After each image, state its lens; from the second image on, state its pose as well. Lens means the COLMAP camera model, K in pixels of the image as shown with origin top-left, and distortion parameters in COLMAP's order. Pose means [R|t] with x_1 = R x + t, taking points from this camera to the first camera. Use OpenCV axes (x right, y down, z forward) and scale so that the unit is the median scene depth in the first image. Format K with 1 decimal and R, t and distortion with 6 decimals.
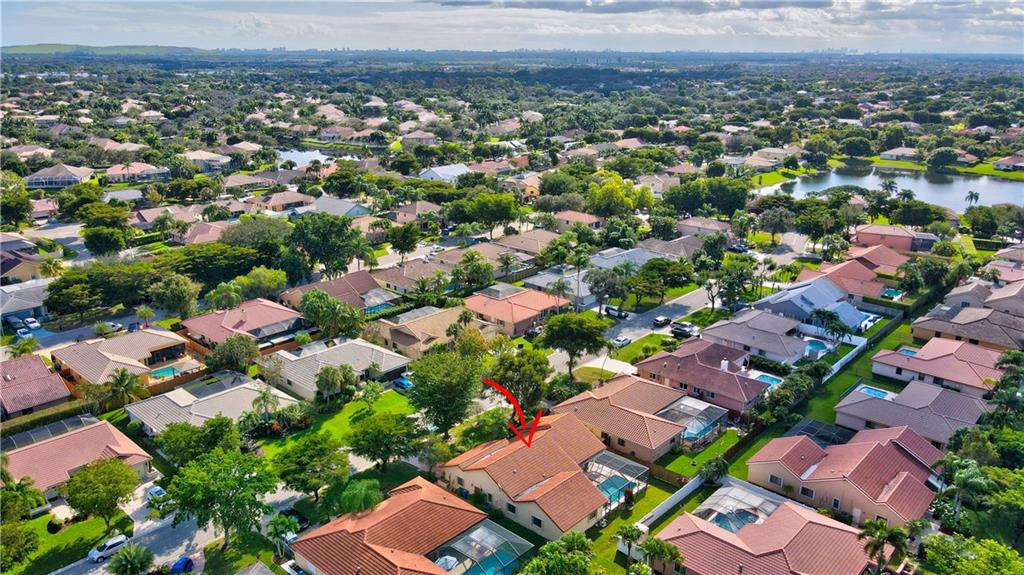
lens RADIAL K [[753.2, 0, 505.2], [0, 753.2, 290.2], [0, 0, 1]] dist [-0.002541, 0.022044]
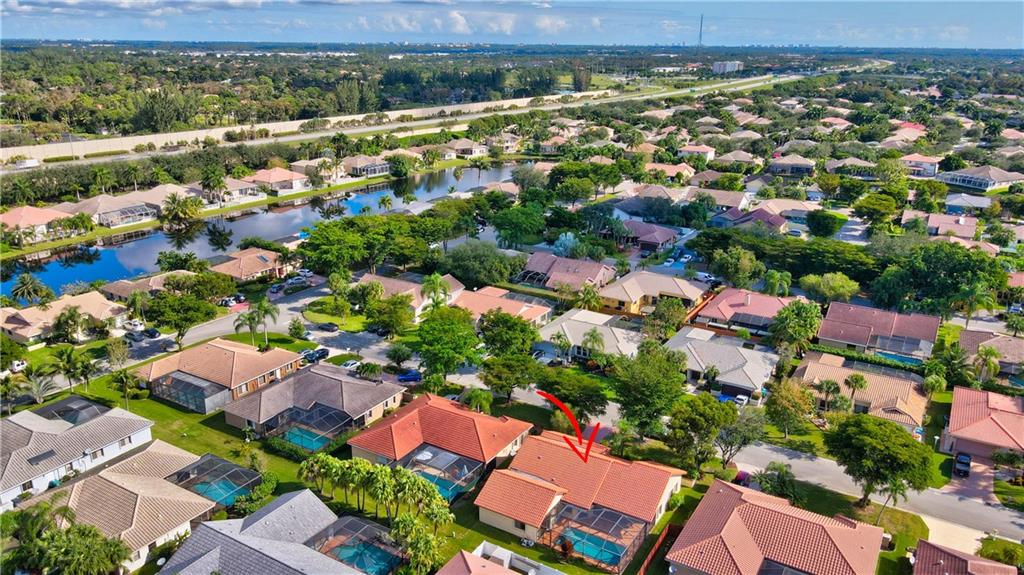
lens RADIAL K [[753.2, 0, 509.7], [0, 753.2, 289.3], [0, 0, 1]] dist [-0.002541, 0.022044]
pose [[0.196735, 0.301774, -0.932860, 0.523416], [-0.305711, 0.922902, 0.234080, -0.115423], [0.931577, 0.239134, 0.273822, 0.368881]]
